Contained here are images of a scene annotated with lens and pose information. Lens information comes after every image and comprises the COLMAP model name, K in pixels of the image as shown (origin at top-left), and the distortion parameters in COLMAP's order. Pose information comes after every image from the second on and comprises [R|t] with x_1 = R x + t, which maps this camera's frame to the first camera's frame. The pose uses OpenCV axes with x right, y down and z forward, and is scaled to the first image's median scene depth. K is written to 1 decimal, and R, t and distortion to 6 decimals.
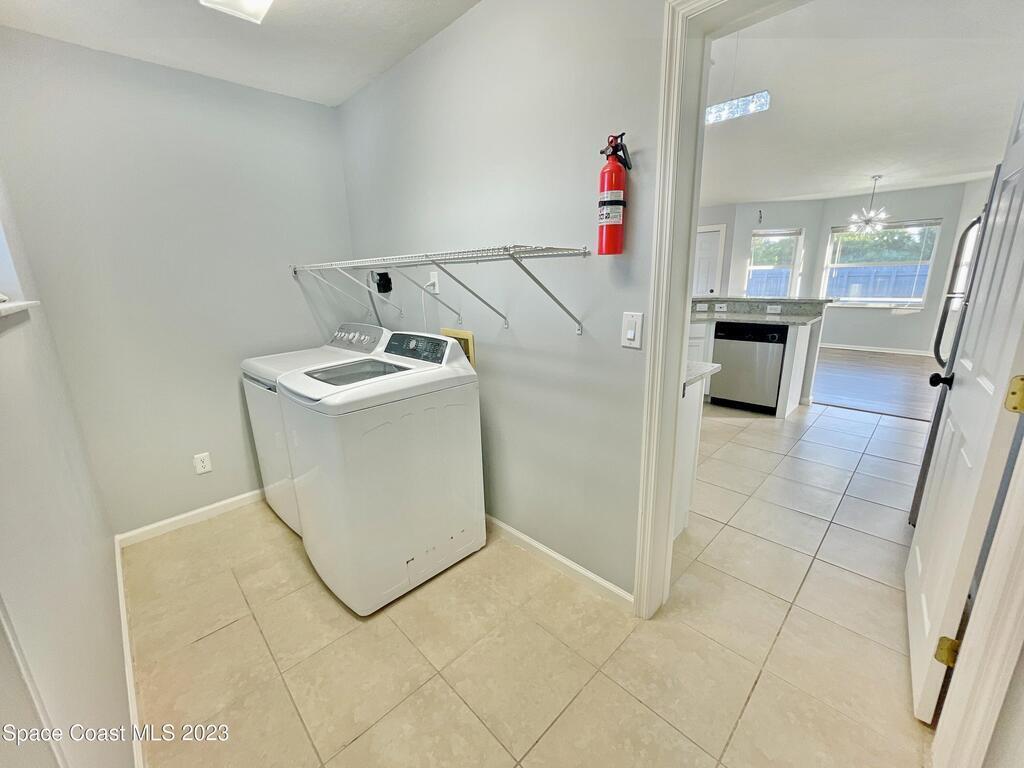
lens RADIAL K [[412.7, 0, 512.0], [0, 412.7, 384.0], [0, 0, 1]] dist [0.001919, 0.000189]
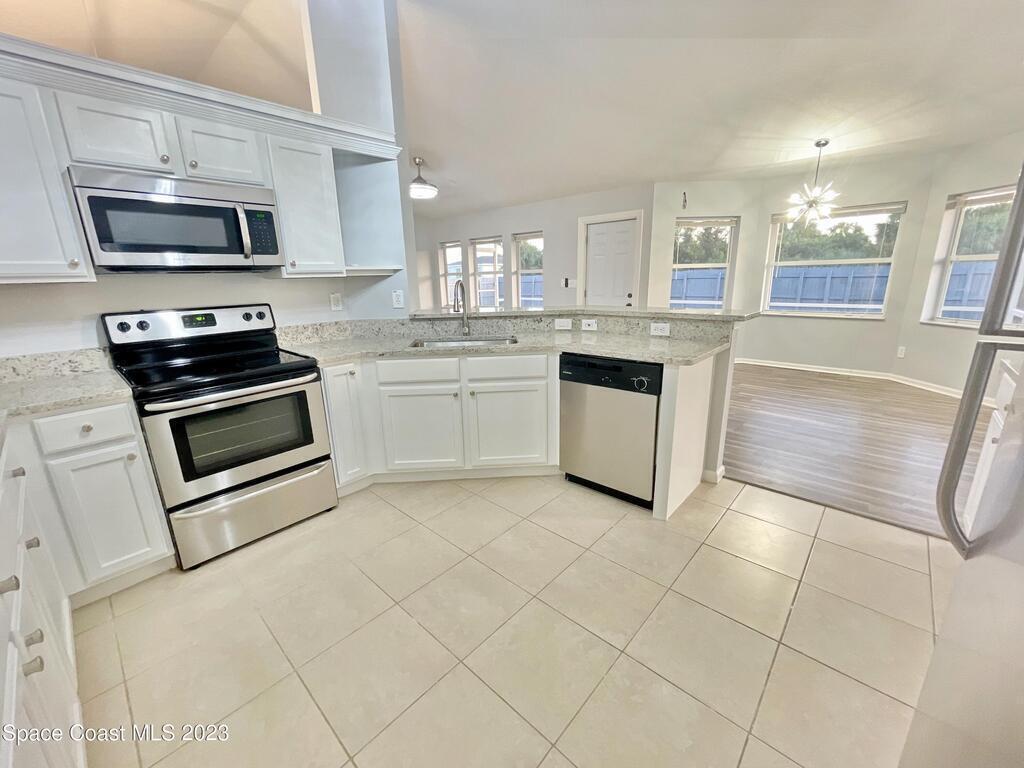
lens RADIAL K [[414.7, 0, 512.0], [0, 414.7, 384.0], [0, 0, 1]] dist [-0.001795, -0.000155]
pose [[0.998471, -0.011568, 0.054049, 0.370936], [0.011716, 0.999928, -0.002417, -0.098570], [-0.054017, 0.003047, 0.998535, 0.382864]]
